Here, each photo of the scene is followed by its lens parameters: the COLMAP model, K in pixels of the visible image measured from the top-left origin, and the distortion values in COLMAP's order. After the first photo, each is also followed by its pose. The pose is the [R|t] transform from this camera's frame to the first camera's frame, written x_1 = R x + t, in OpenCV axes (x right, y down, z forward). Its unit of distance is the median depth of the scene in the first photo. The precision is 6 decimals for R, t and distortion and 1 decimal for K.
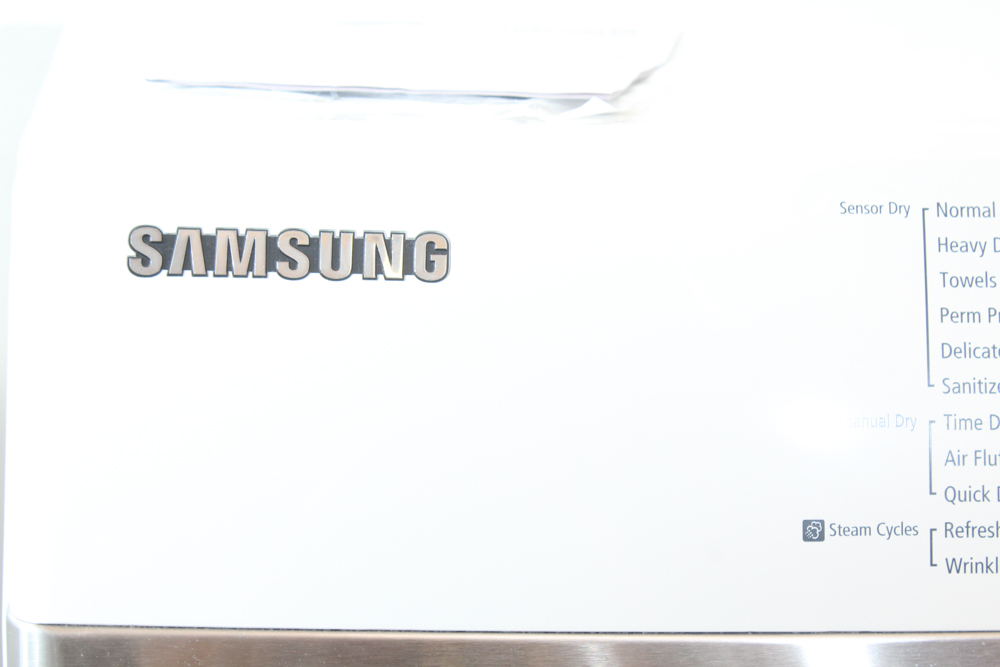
lens RADIAL K [[1679.0, 0, 500.8], [0, 1679.0, 333.0], [0, 0, 1]] dist [0.077397, 0.000000]
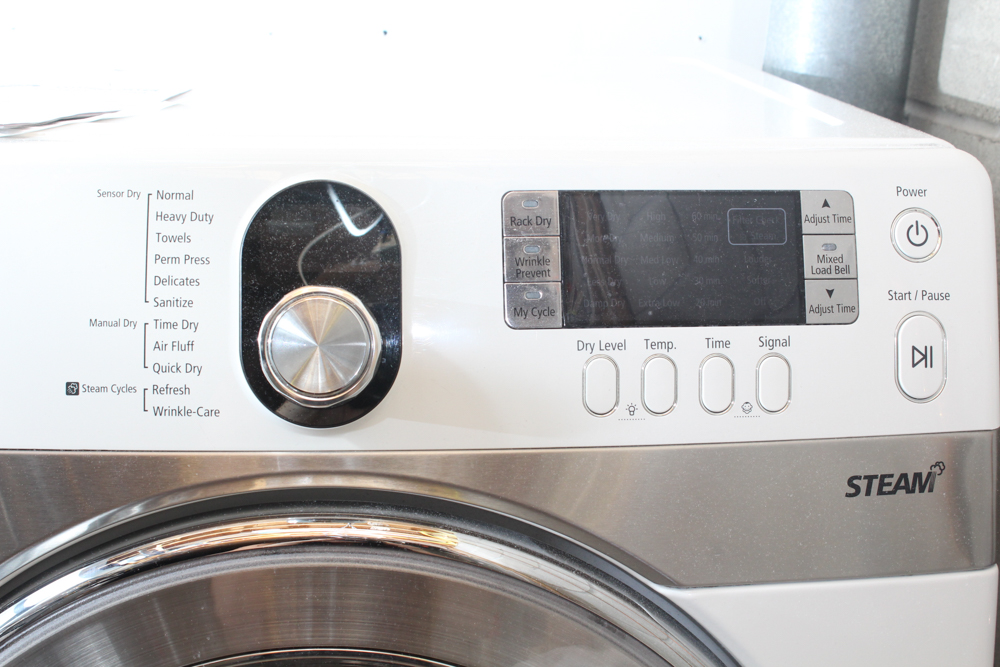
lens RADIAL K [[989.8, 0, 518.0], [0, 989.8, 309.4], [0, 0, 1]] dist [0.031640, 0.000000]
pose [[0.995162, 0.011026, -0.097630, 0.708548], [-0.009302, 0.999793, 0.018090, 0.017754], [0.097809, -0.017094, 0.995058, 0.072188]]
